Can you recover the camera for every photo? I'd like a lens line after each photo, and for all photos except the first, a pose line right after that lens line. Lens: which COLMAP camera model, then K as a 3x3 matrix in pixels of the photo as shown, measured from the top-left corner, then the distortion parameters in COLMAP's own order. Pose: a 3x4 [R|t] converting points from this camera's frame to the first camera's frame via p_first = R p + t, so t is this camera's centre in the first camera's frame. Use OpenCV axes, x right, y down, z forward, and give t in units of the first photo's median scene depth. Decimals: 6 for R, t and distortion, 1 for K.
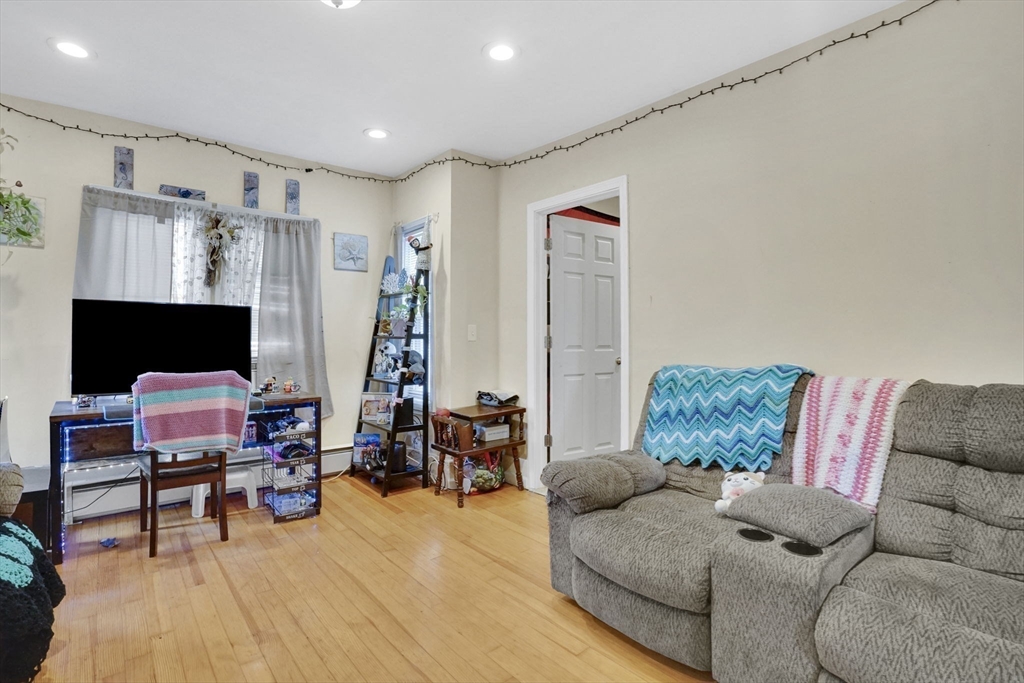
lens RADIAL K [[482.3, 0, 507.2], [0, 482.3, 334.4], [0, 0, 1]] dist [-0.056049, 0.014671]
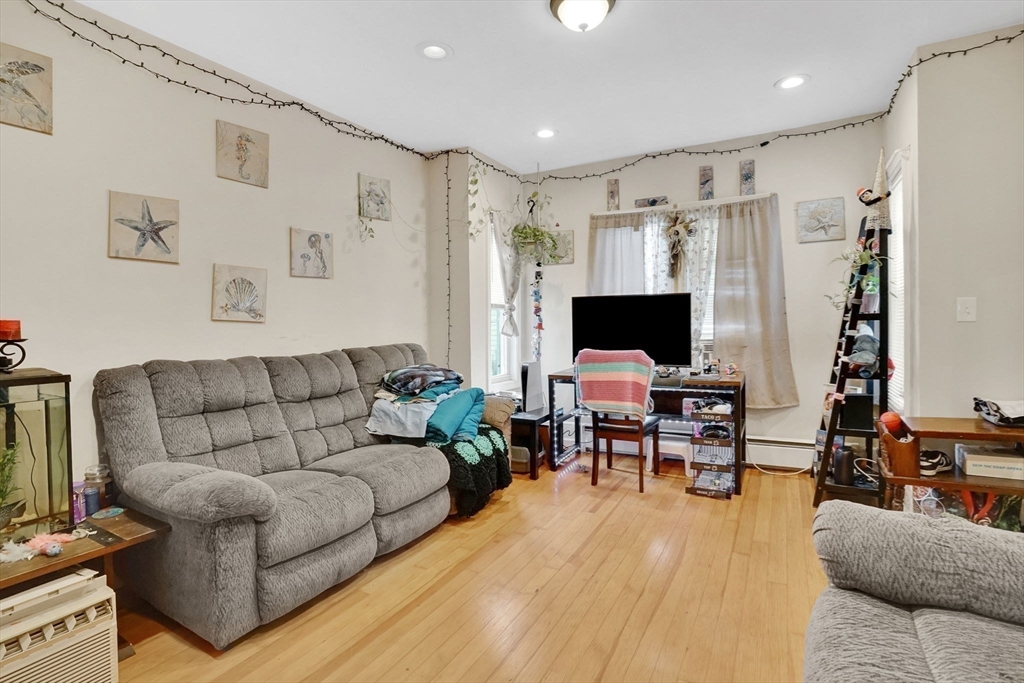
lens RADIAL K [[482.3, 0, 507.2], [0, 482.3, 334.4], [0, 0, 1]] dist [-0.056049, 0.014671]
pose [[0.372557, 0.010929, -0.927945, 0.304378], [0.023438, 0.999501, 0.021181, 0.002798], [0.927713, -0.029640, 0.372115, 0.186338]]
